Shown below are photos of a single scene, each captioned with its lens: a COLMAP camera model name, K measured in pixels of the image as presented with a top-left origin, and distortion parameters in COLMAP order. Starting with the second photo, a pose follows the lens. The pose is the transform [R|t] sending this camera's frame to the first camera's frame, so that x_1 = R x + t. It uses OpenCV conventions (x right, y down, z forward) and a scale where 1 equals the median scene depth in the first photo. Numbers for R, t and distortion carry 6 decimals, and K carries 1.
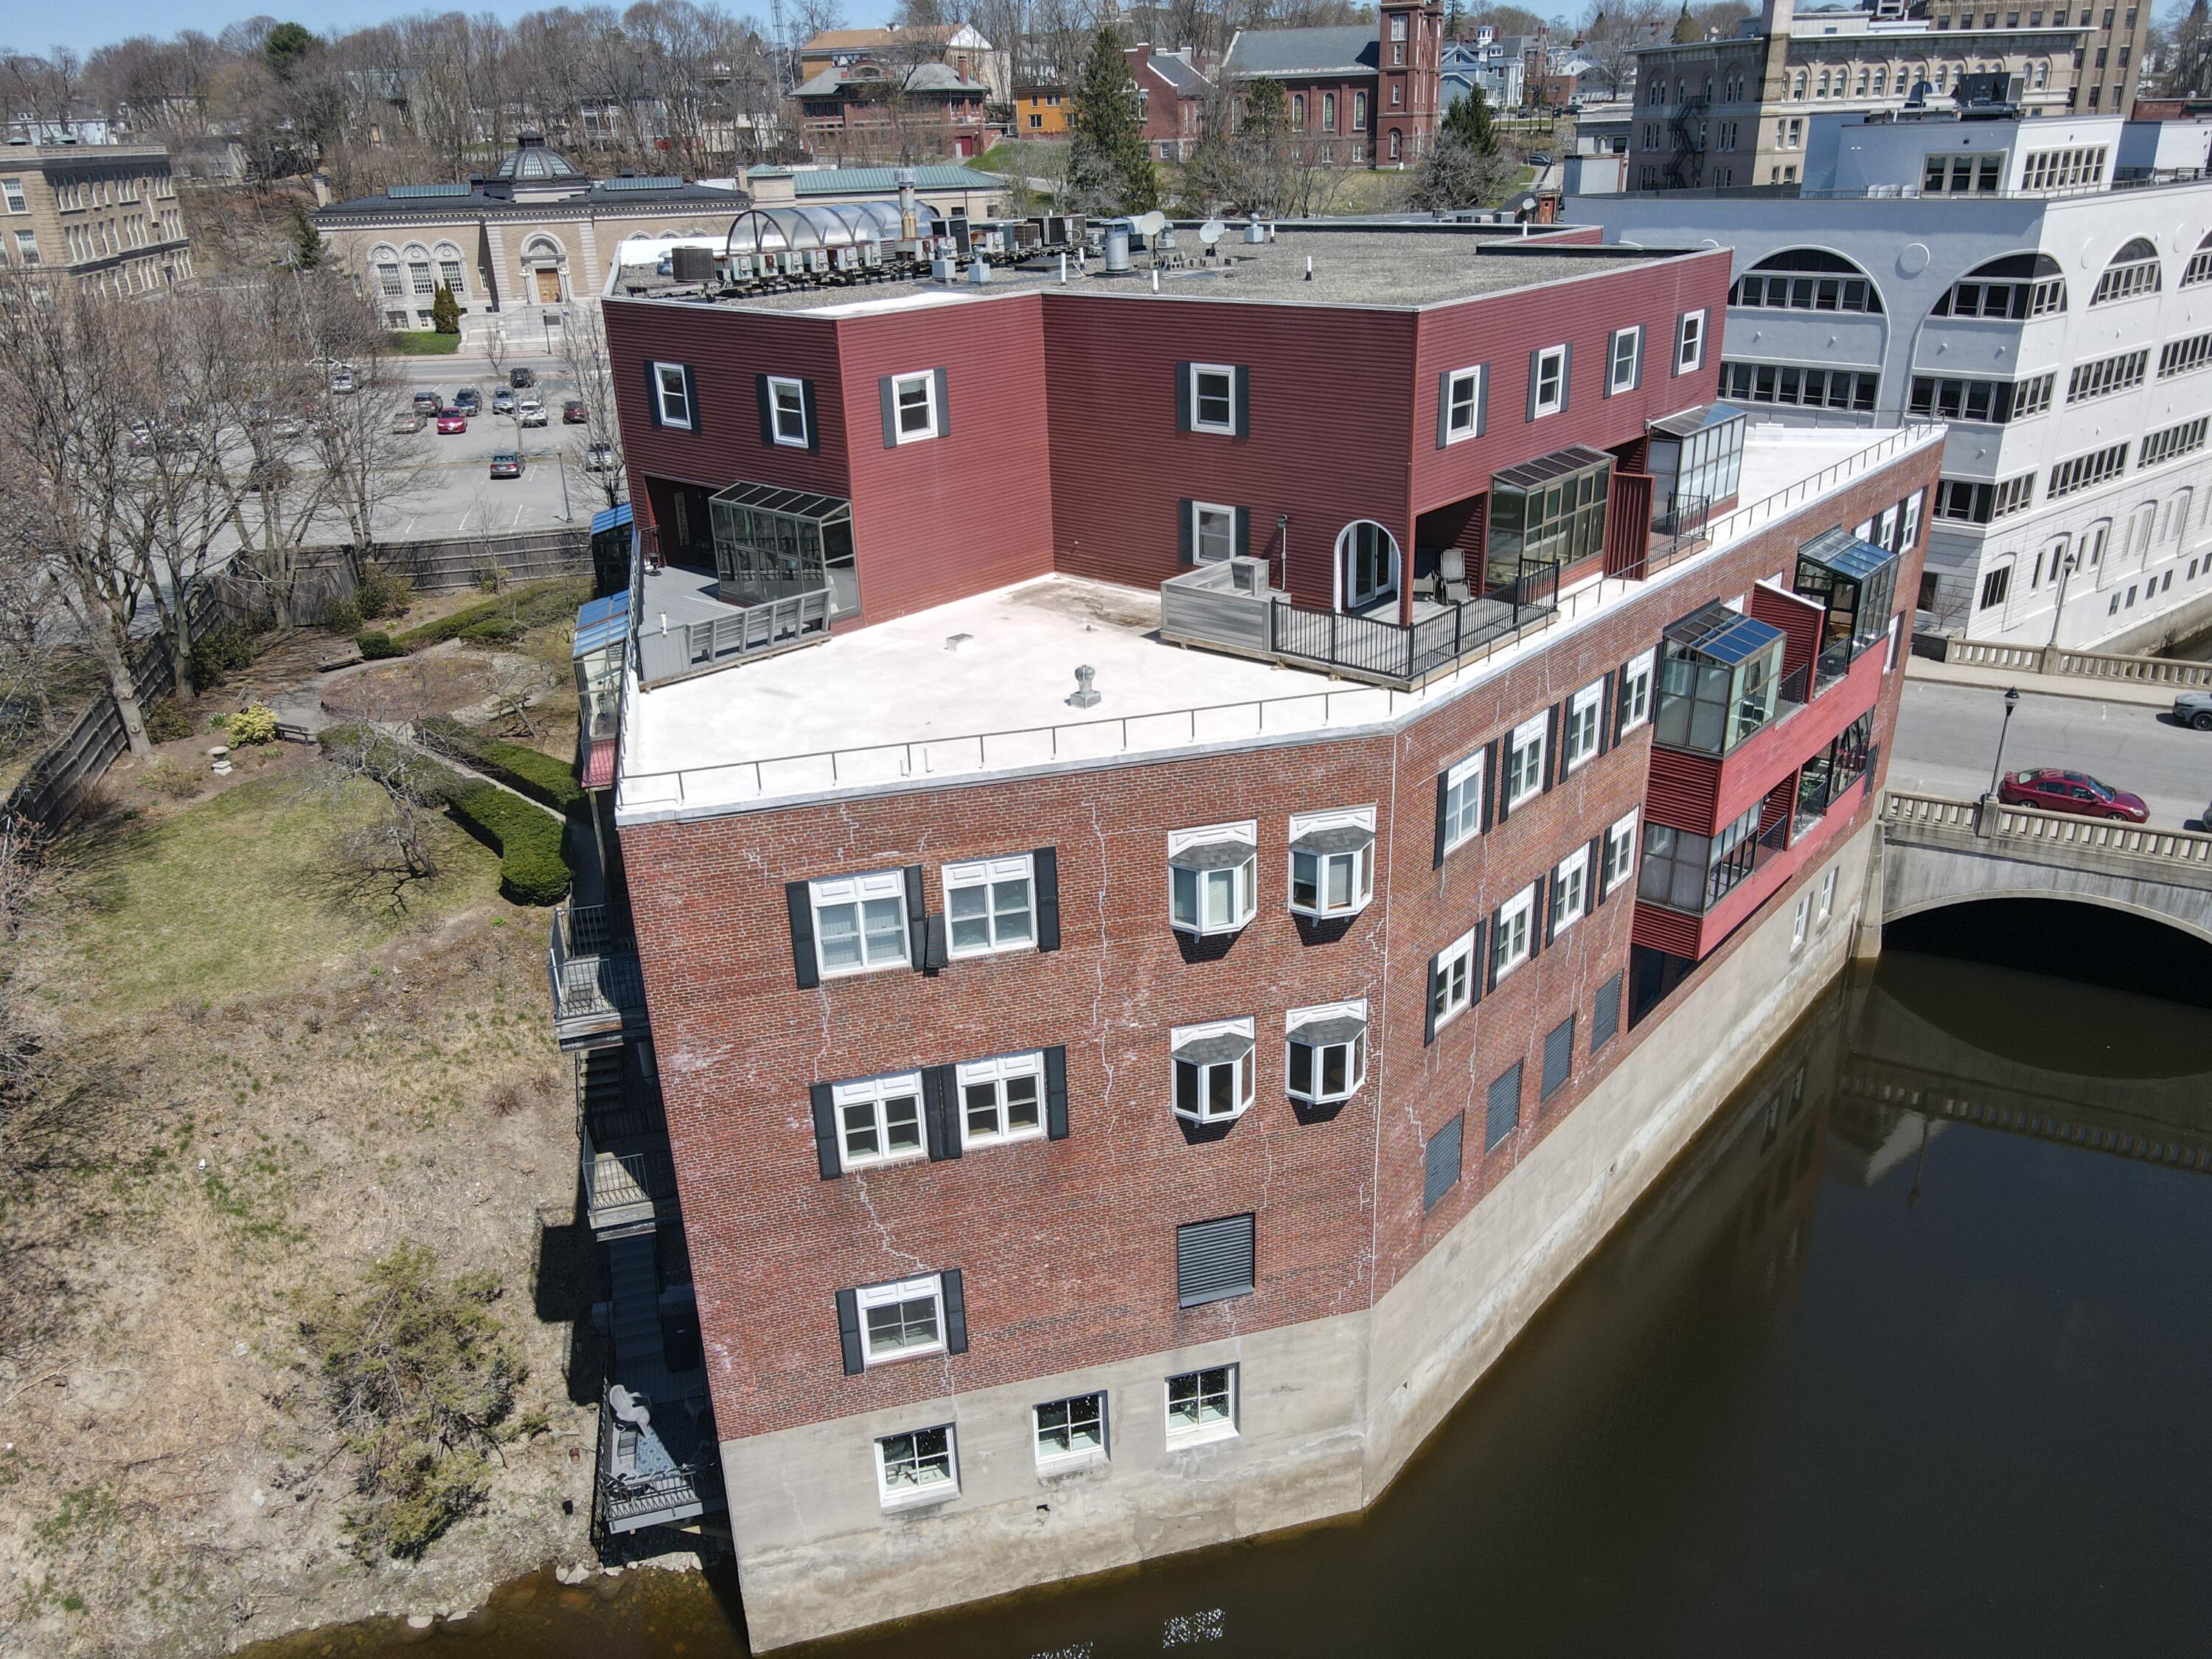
lens RADIAL K [[1618.3, 0, 1101.1], [0, 1618.3, 824.0], [0, 0, 1]] dist [0.013610, 0.005513]
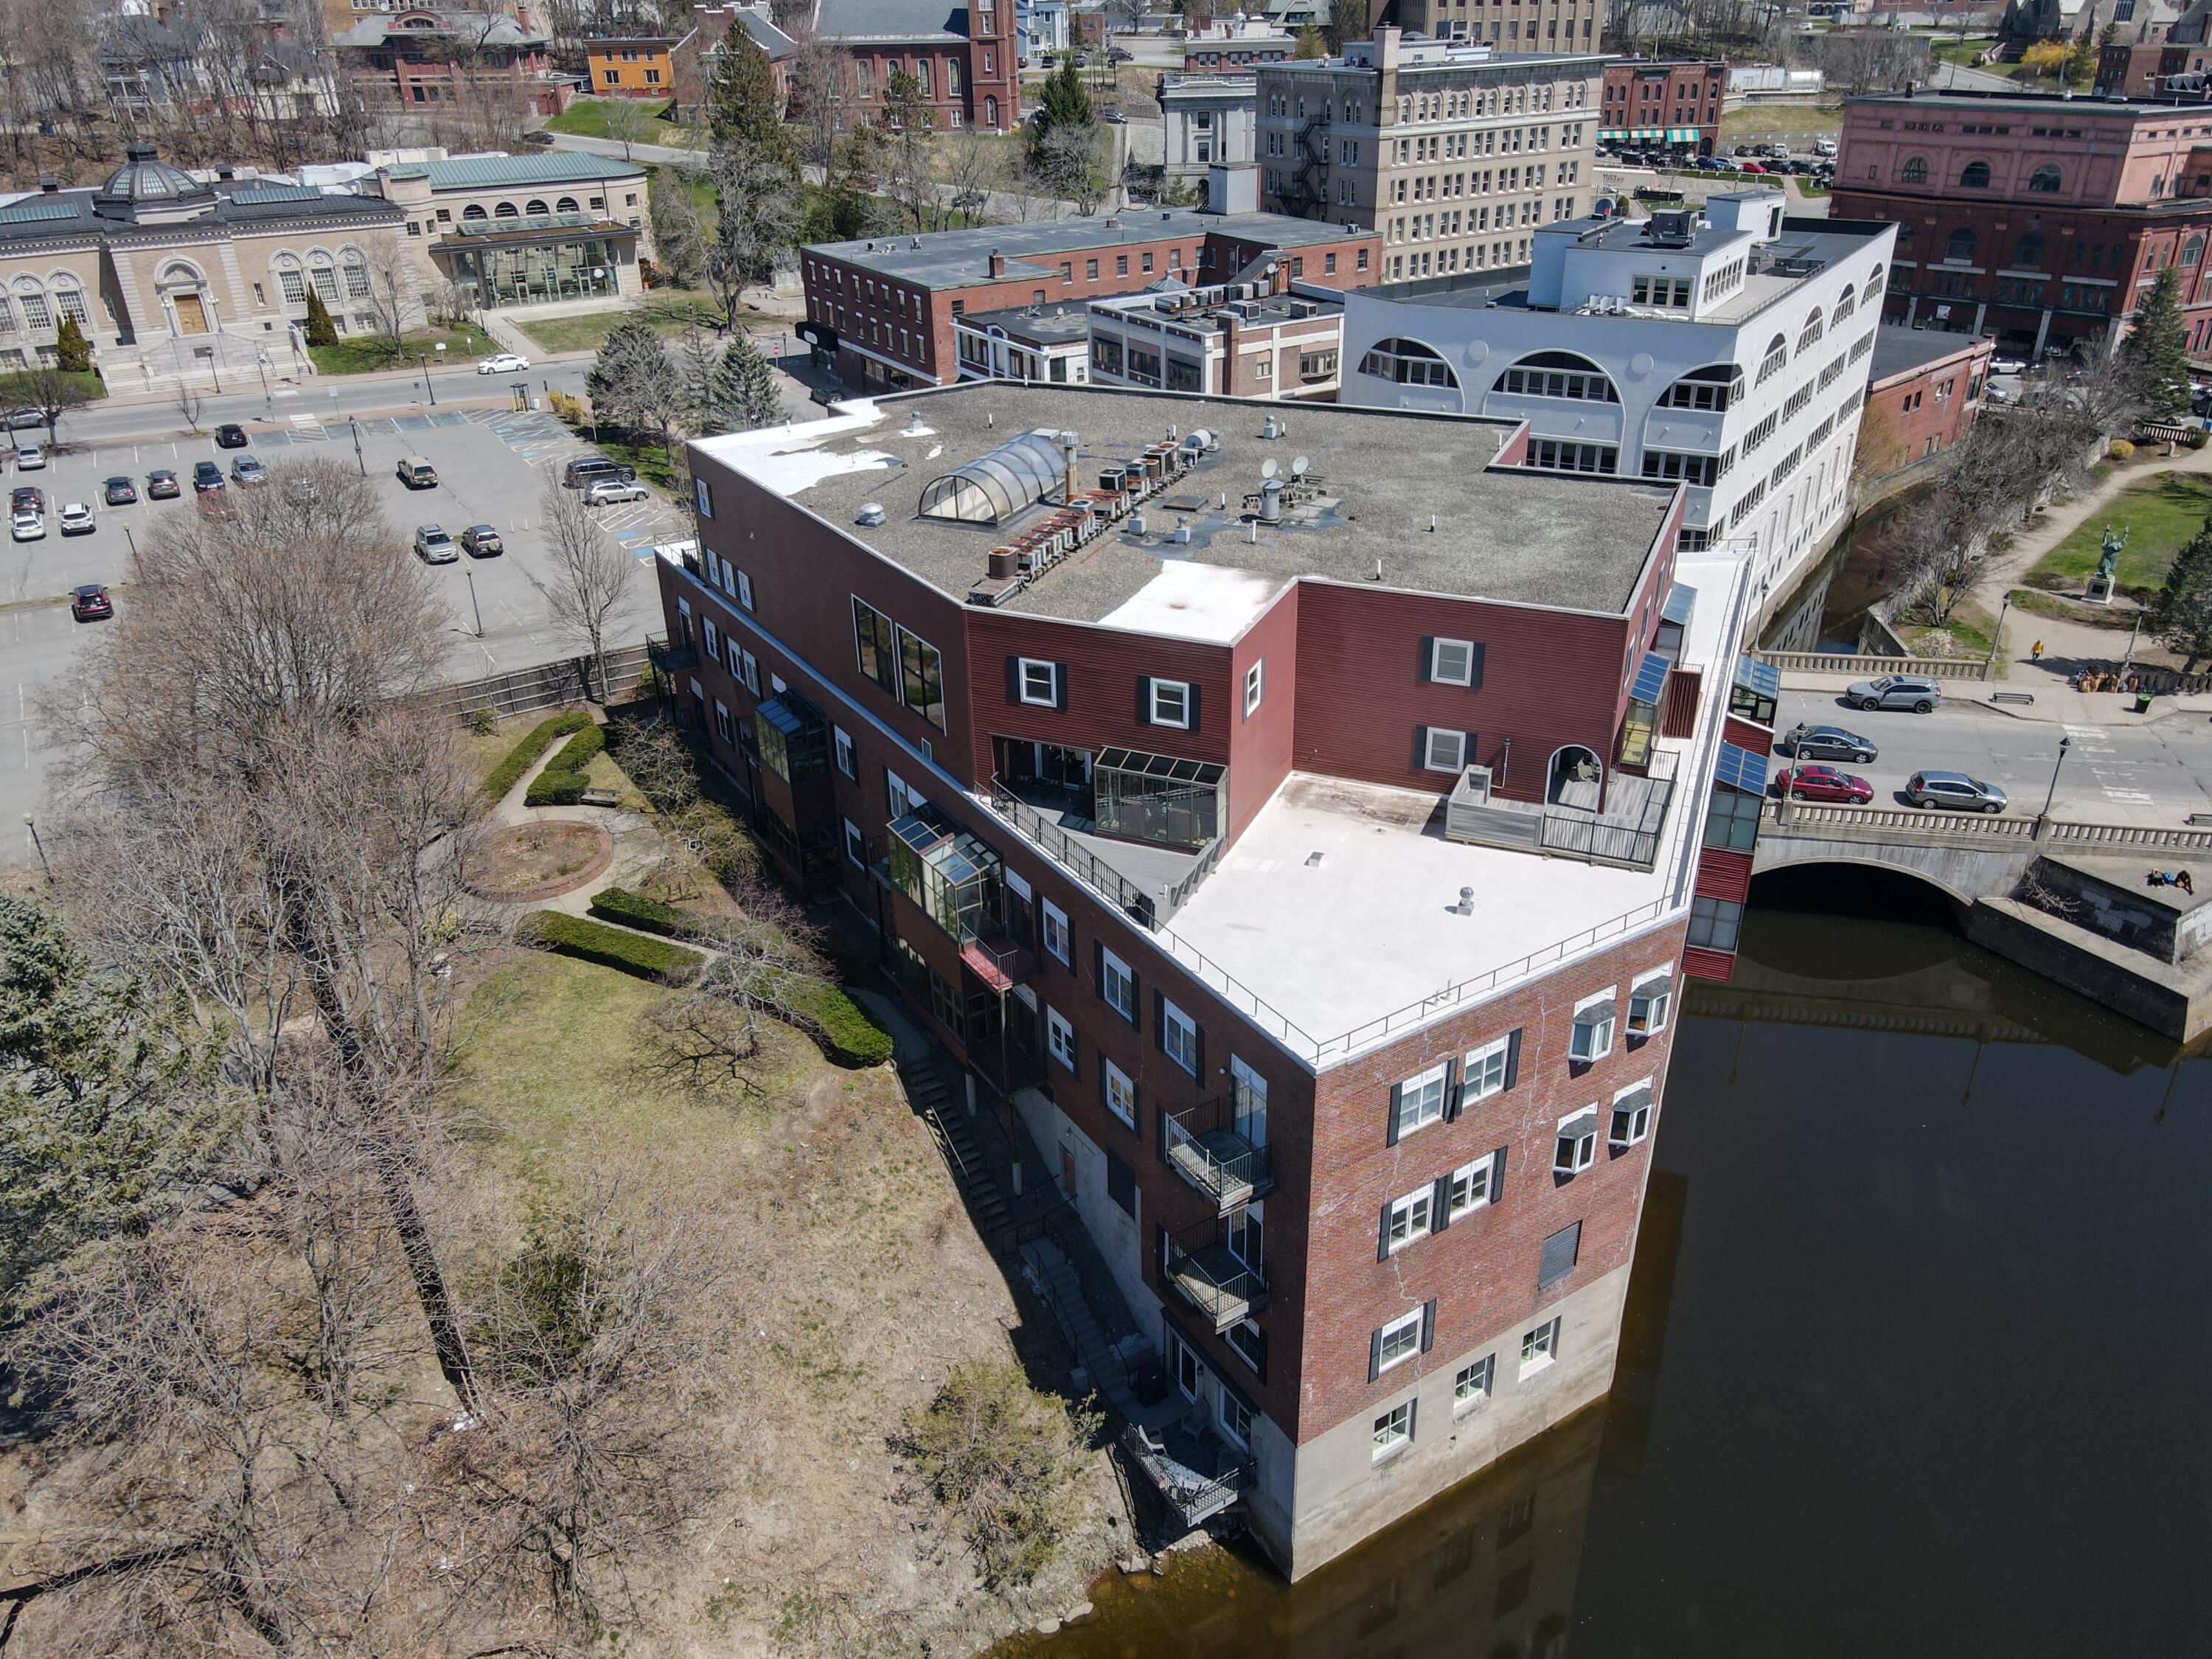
lens RADIAL K [[1625.1, 0, 1104.0], [0, 1625.1, 820.4], [0, 0, 1]] dist [0.001087, 0.027822]
pose [[0.951222, -0.131912, 0.278884, -0.604897], [0.113000, 0.990130, 0.082908, -0.263453], [-0.287068, -0.047350, 0.956739, -0.268987]]
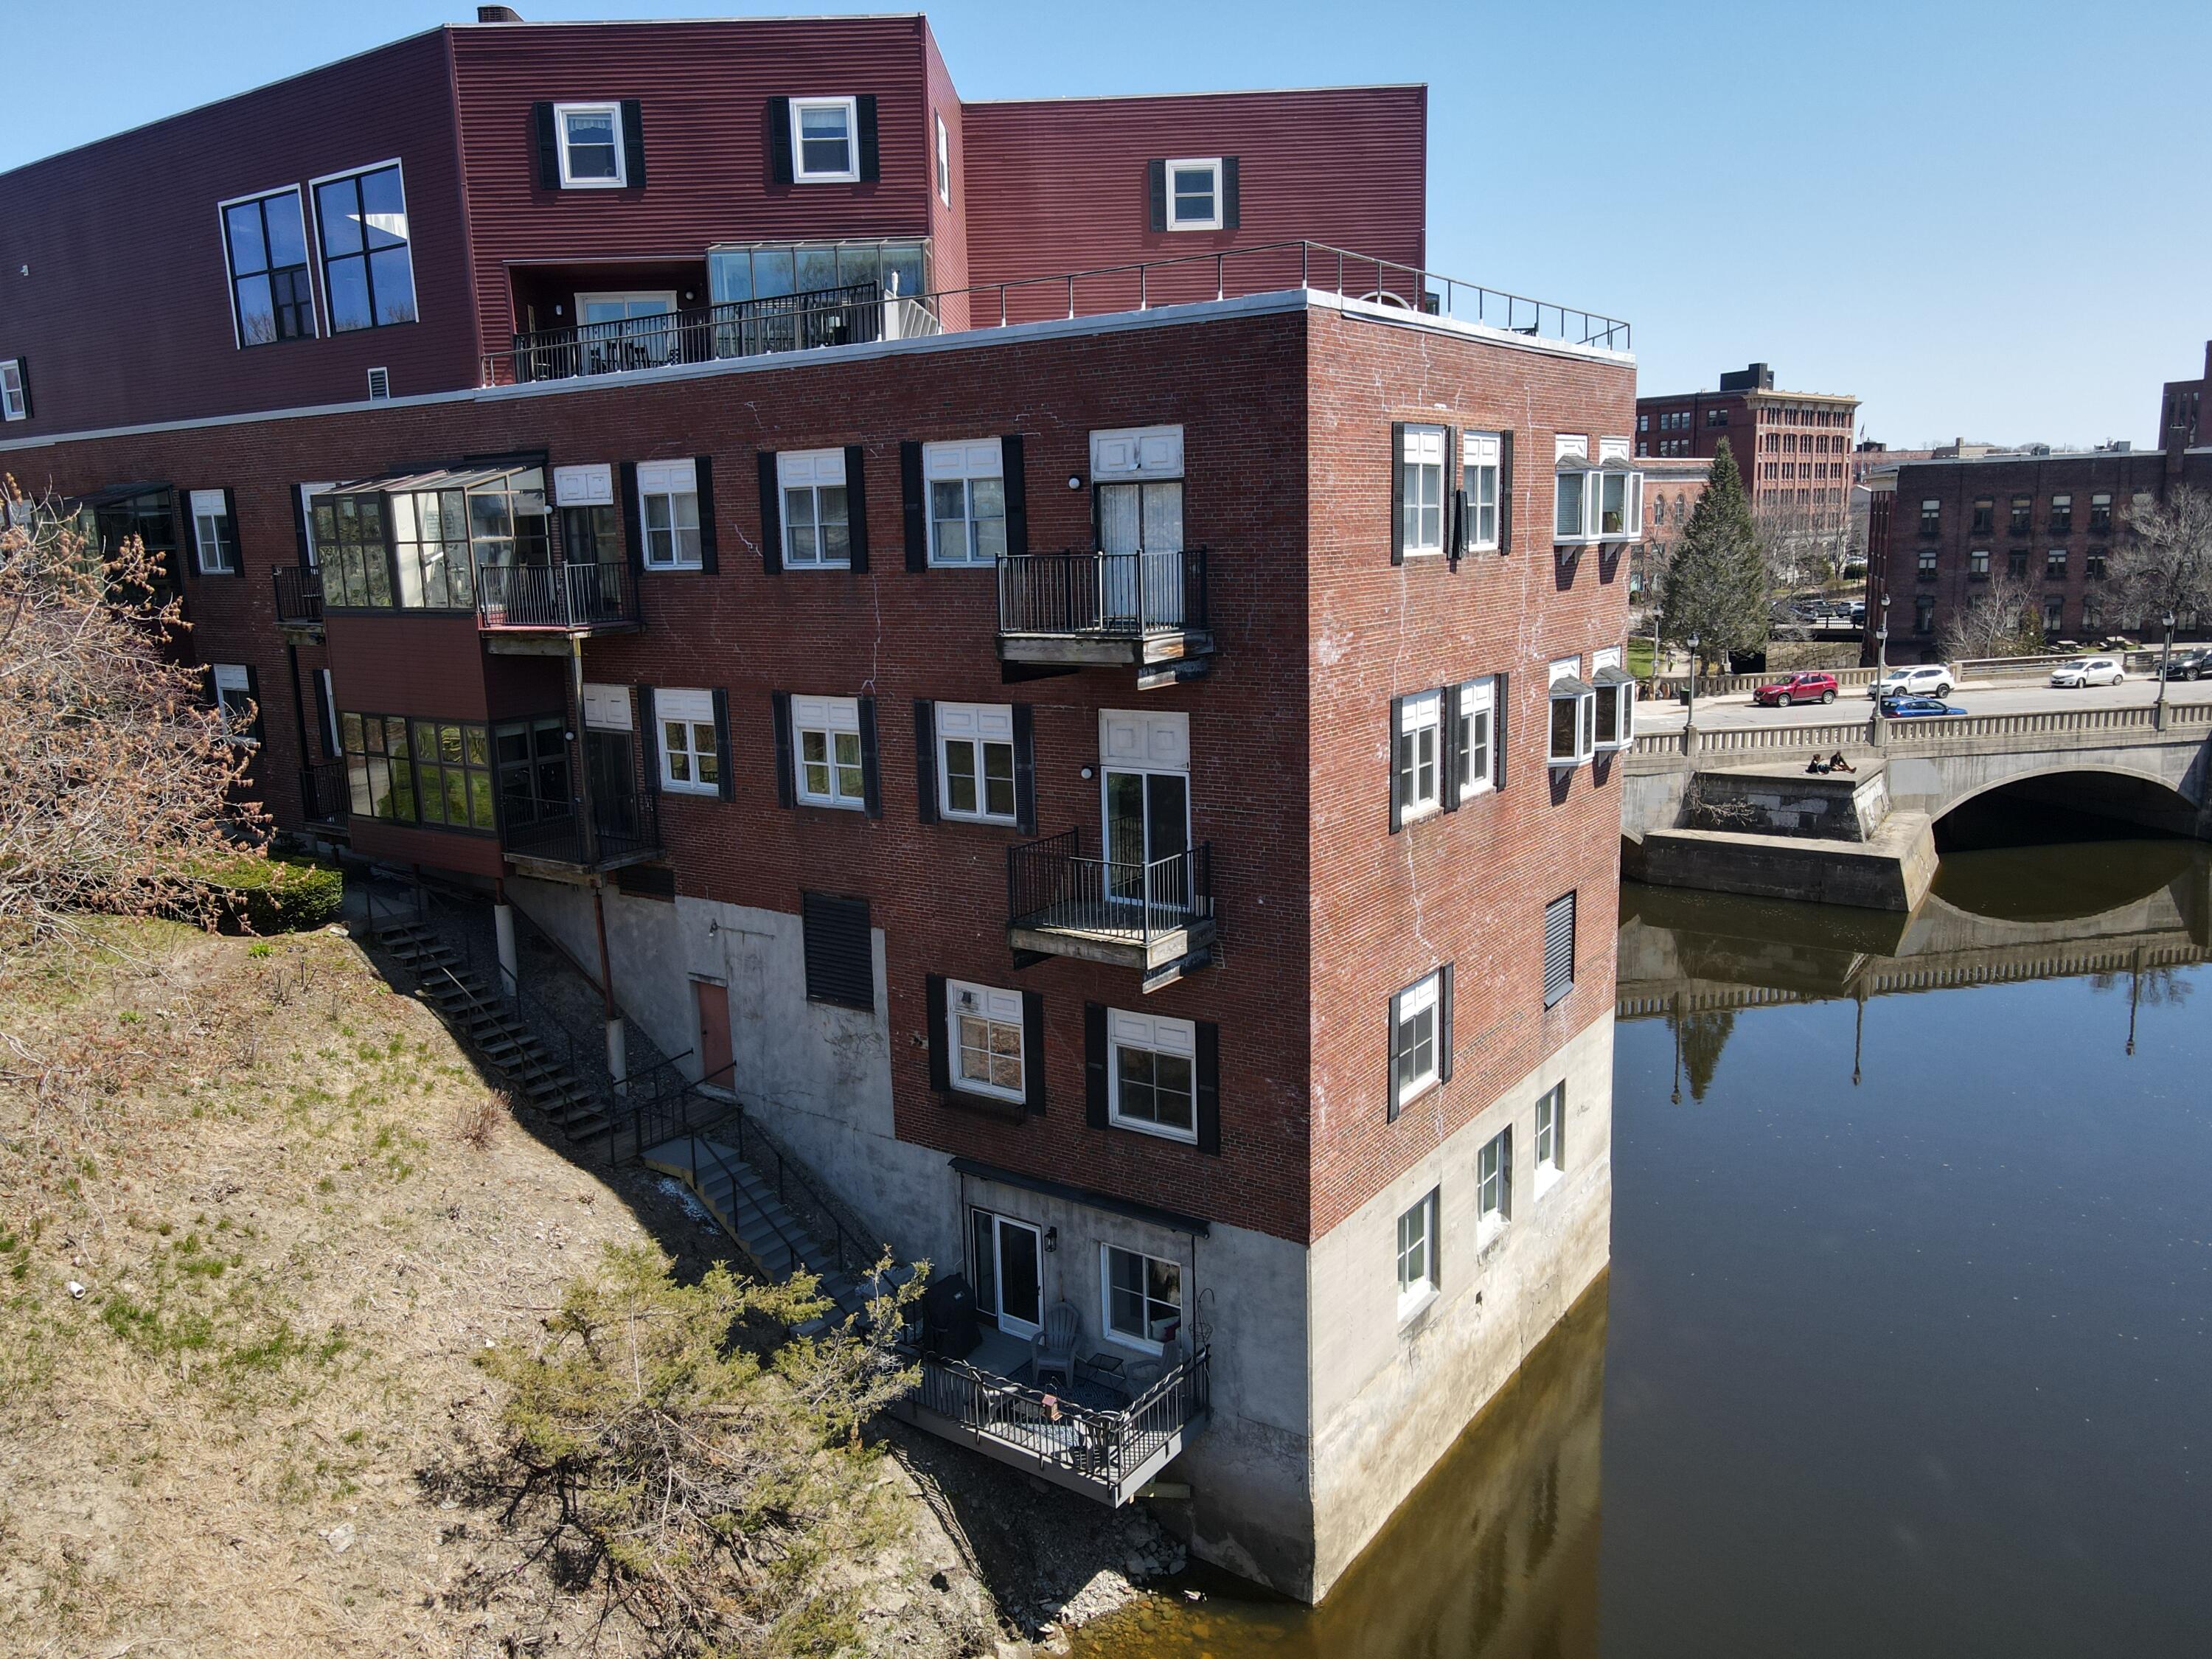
lens RADIAL K [[1625.1, 0, 1104.0], [0, 1625.1, 820.4], [0, 0, 1]] dist [0.001087, 0.027822]
pose [[0.761188, -0.107046, 0.639636, -0.627094], [0.259396, 0.954208, -0.148998, 0.231411], [-0.594396, 0.279335, 0.754099, 0.361249]]
